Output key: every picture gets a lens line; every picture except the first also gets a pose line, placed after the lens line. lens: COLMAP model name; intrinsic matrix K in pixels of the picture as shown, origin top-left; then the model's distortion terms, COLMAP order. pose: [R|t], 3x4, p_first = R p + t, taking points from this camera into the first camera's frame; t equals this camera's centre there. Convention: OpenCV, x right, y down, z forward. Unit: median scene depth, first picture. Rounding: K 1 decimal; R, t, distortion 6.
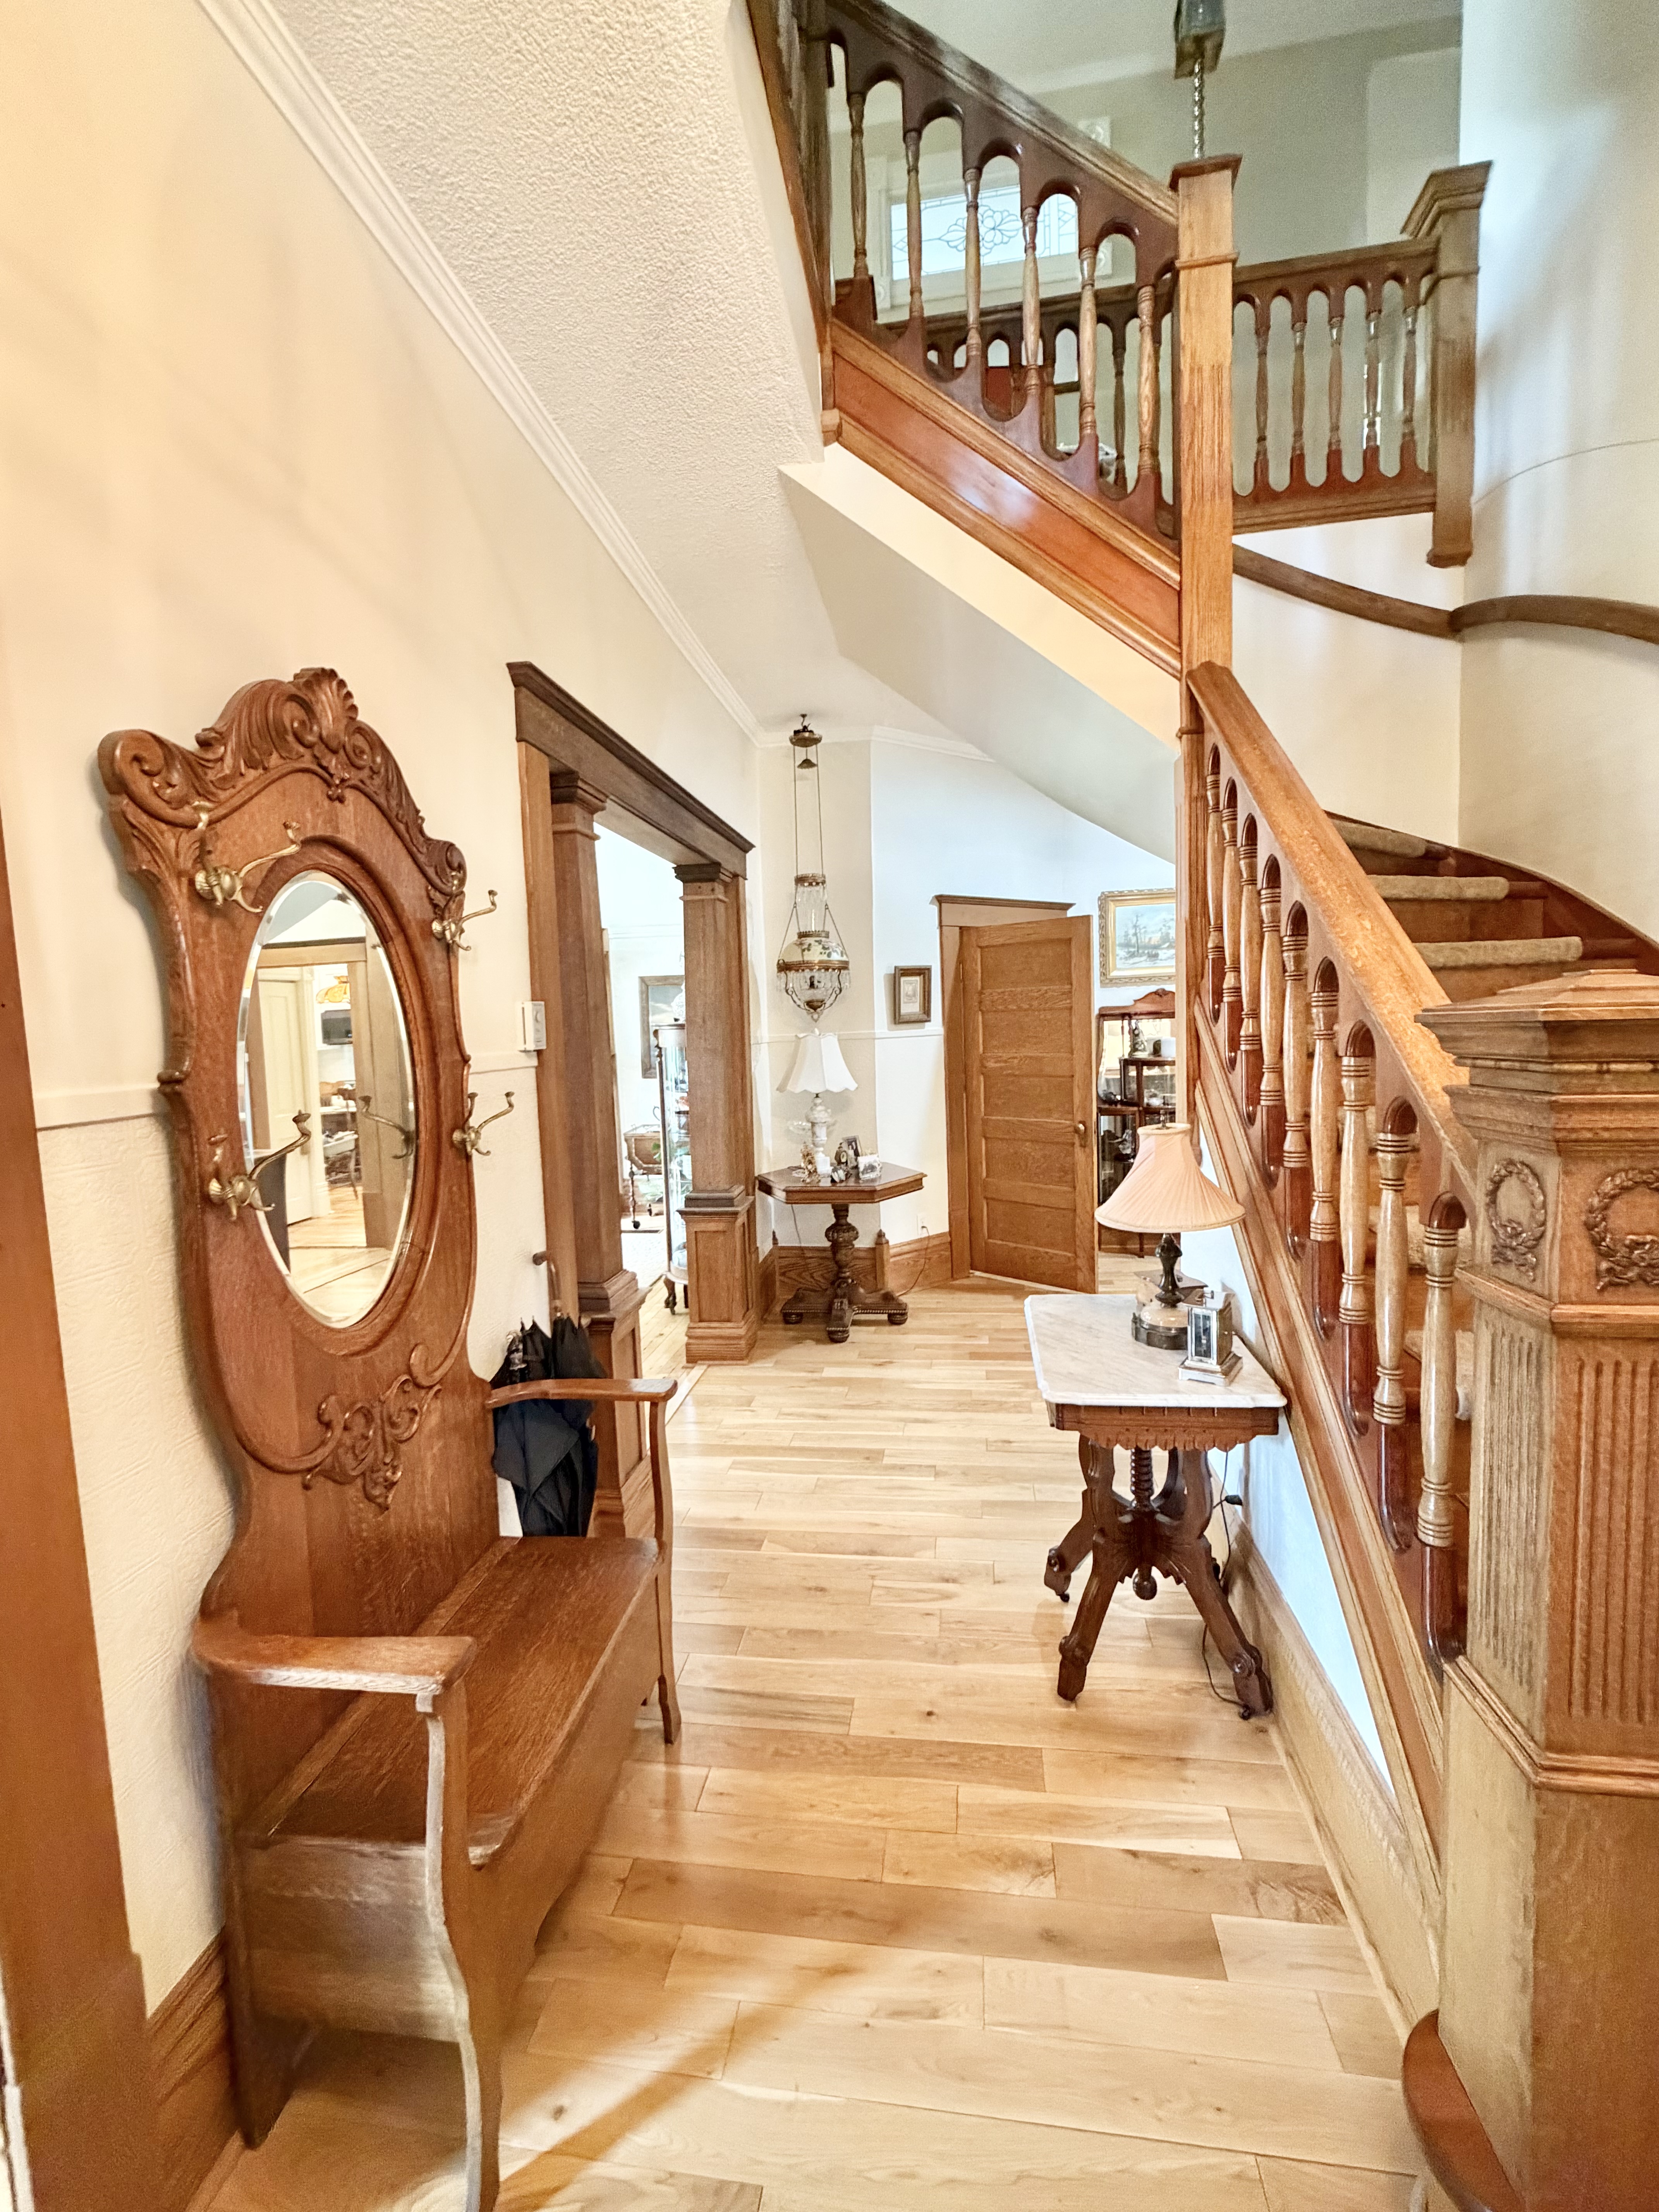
lens RADIAL K [[881.5, 0, 830.2], [0, 881.5, 1088.4], [0, 0, 1]] dist [-0.001292, 0.000567]
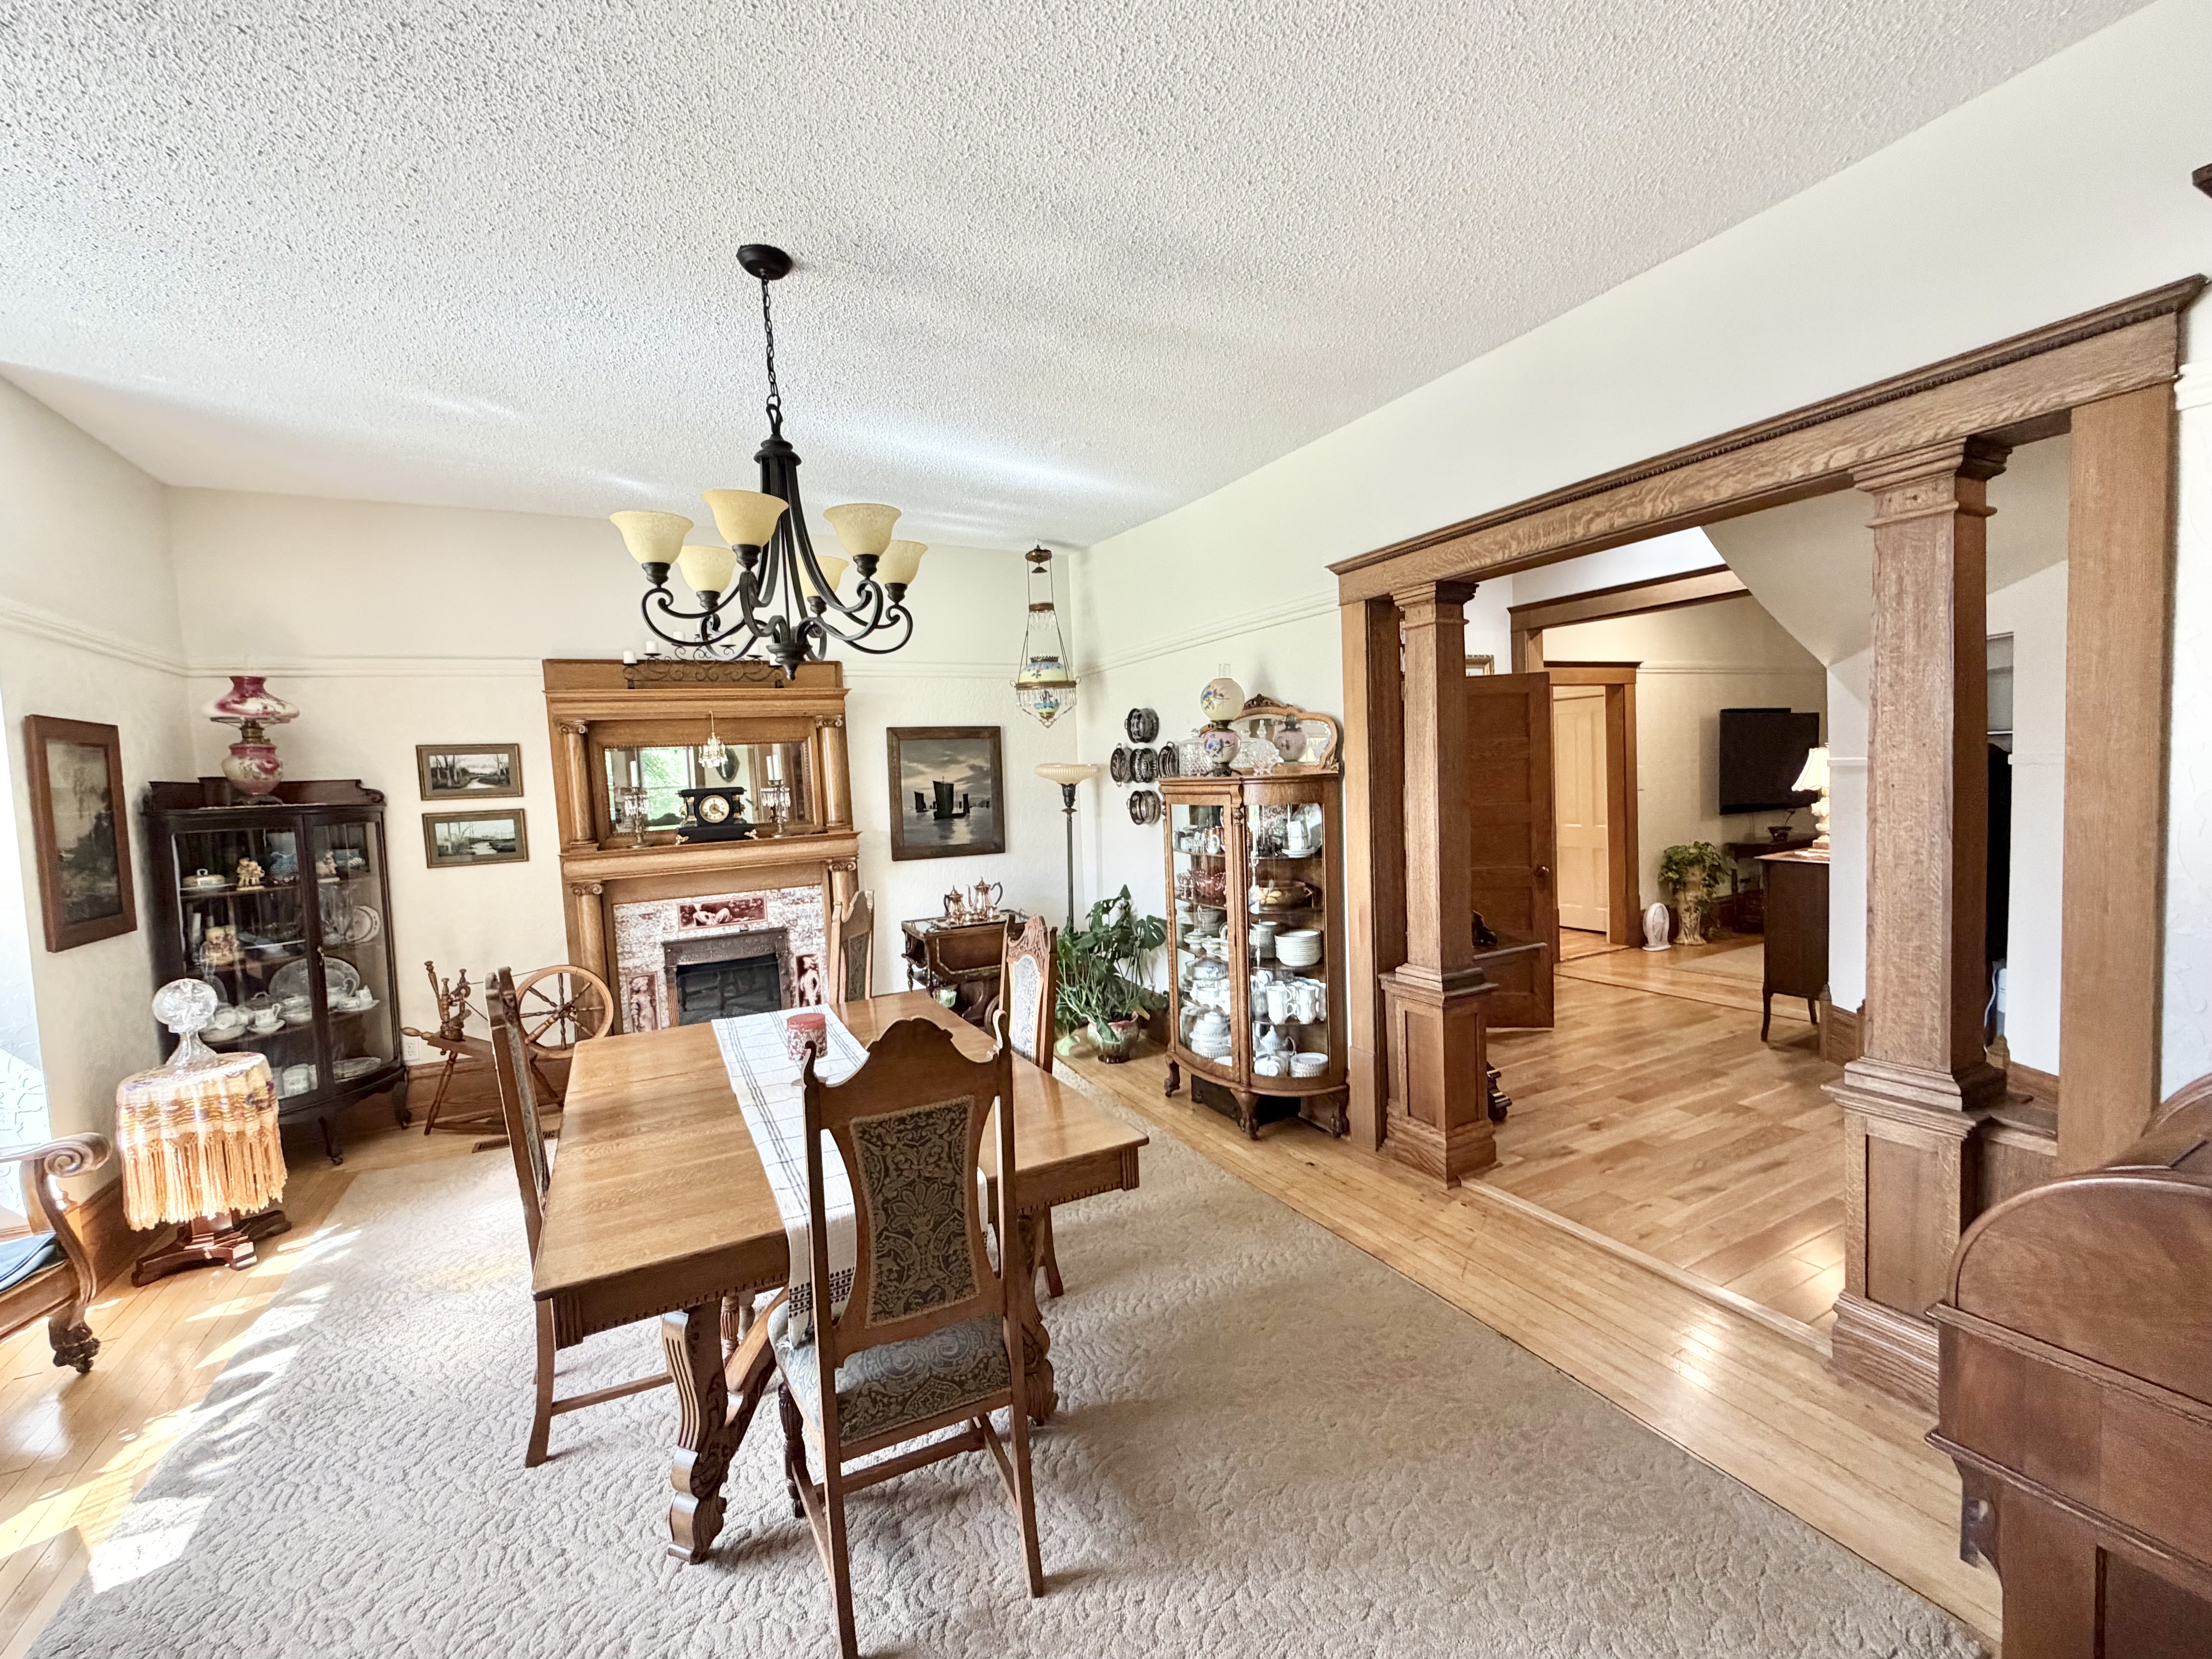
lens RADIAL K [[881.5, 0, 1100.6], [0, 881.5, 828.4], [0, 0, 1]] dist [-0.001292, 0.000567]
pose [[0.827415, -0.041471, 0.560058, -0.910160], [0.065878, 0.997552, -0.023460, -0.019818], [-0.557714, 0.056307, 0.828121, 0.503625]]
